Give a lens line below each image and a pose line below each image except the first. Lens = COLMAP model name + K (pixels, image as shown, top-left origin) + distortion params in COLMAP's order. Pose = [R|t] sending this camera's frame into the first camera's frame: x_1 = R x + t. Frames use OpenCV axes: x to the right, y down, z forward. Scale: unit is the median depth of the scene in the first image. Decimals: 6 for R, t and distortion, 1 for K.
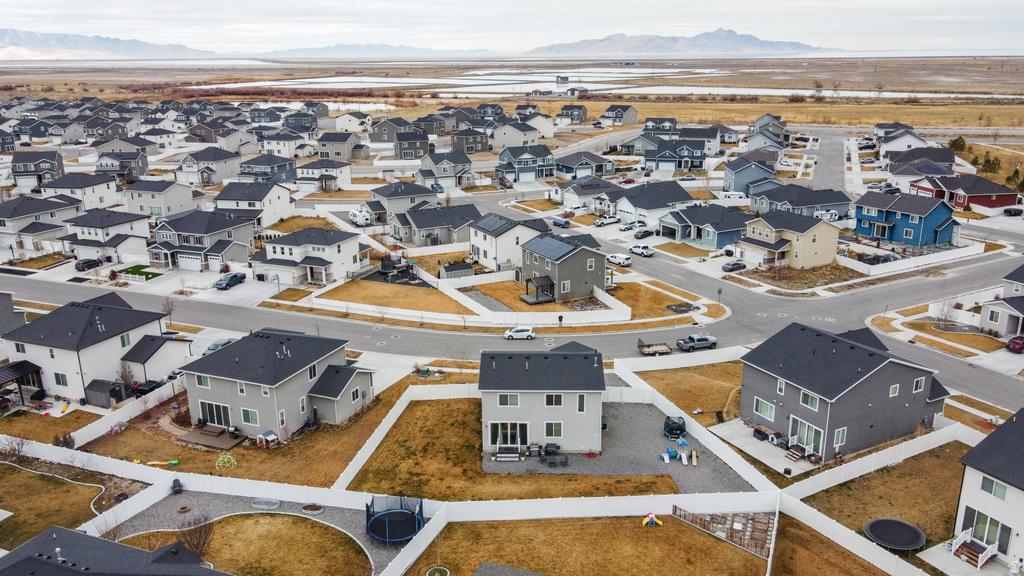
lens RADIAL K [[793.9, 0, 508.9], [0, 793.9, 285.6], [0, 0, 1]] dist [-0.005045, 0.048724]
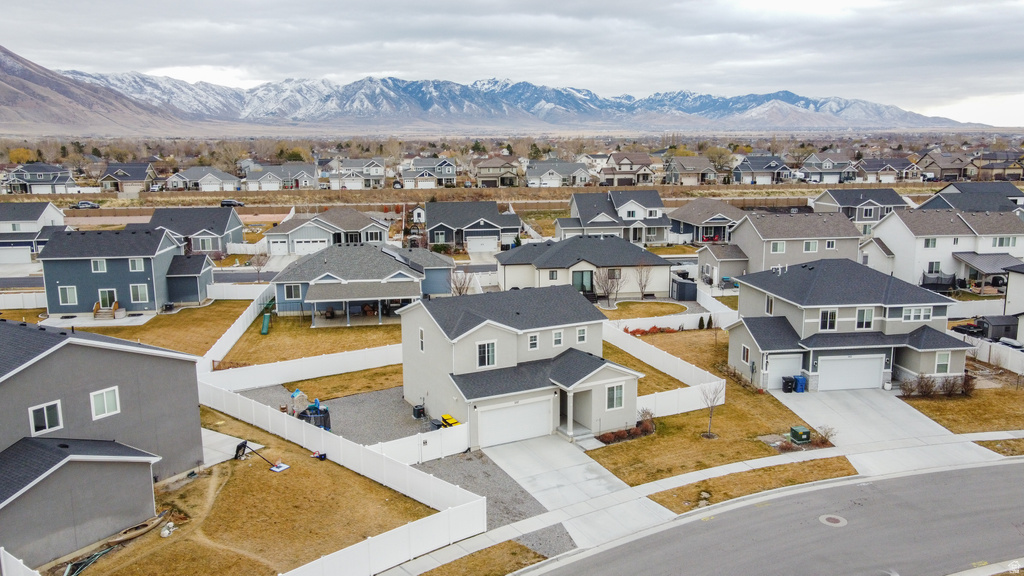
lens RADIAL K [[797.6, 0, 507.9], [0, 797.6, 288.3], [0, 0, 1]] dist [0.002544, 0.040217]
pose [[-0.873577, 0.105969, -0.475010, 0.365371], [-0.119946, 0.899025, 0.421150, -0.214994], [0.471675, 0.424882, -0.772657, 1.518519]]
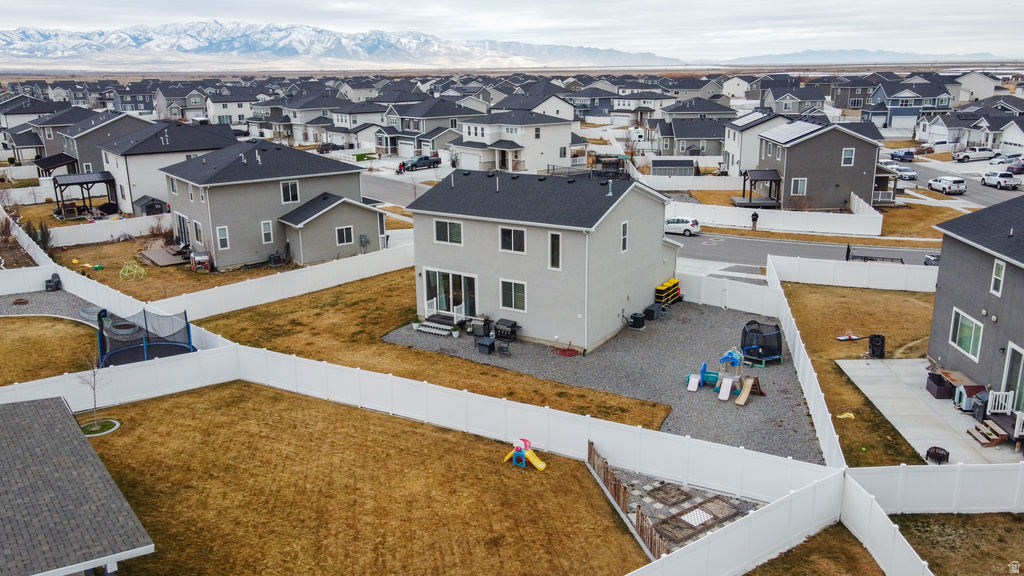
lens RADIAL K [[802.9, 0, 508.7], [0, 802.9, 288.5], [0, 0, 1]] dist [-0.000687, 0.046341]
pose [[0.854166, 0.137094, -0.501603, 0.320019], [-0.141884, 0.989464, 0.028821, 0.150574], [0.500269, 0.046552, 0.864618, 0.470755]]
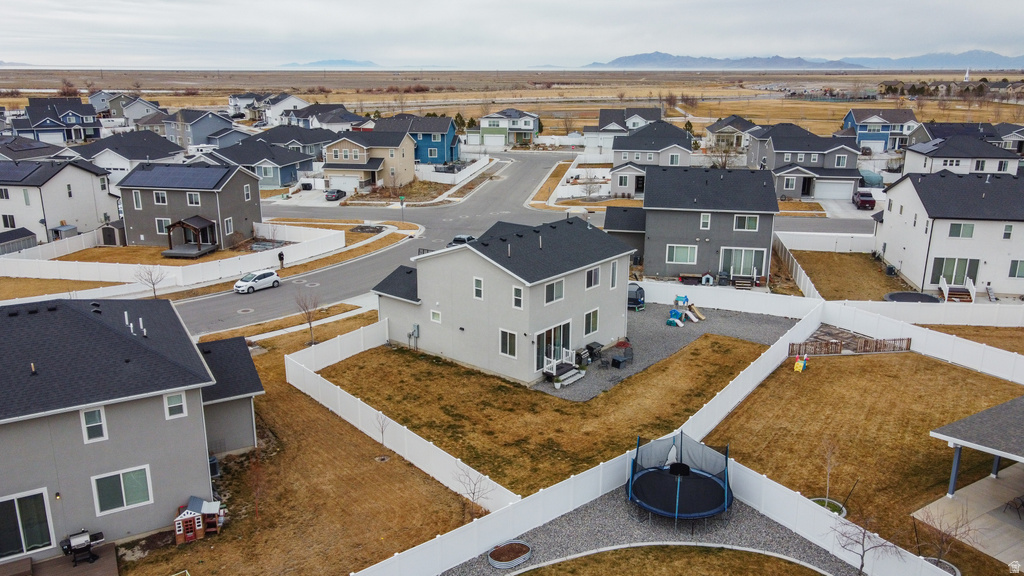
lens RADIAL K [[787.4, 0, 509.1], [0, 787.4, 286.6], [0, 0, 1]] dist [-0.001144, 0.040236]
pose [[0.611780, -0.202036, 0.764792, -0.481471], [0.214965, 0.972911, 0.085059, 0.071451], [-0.761259, 0.112366, 0.638638, 0.570693]]
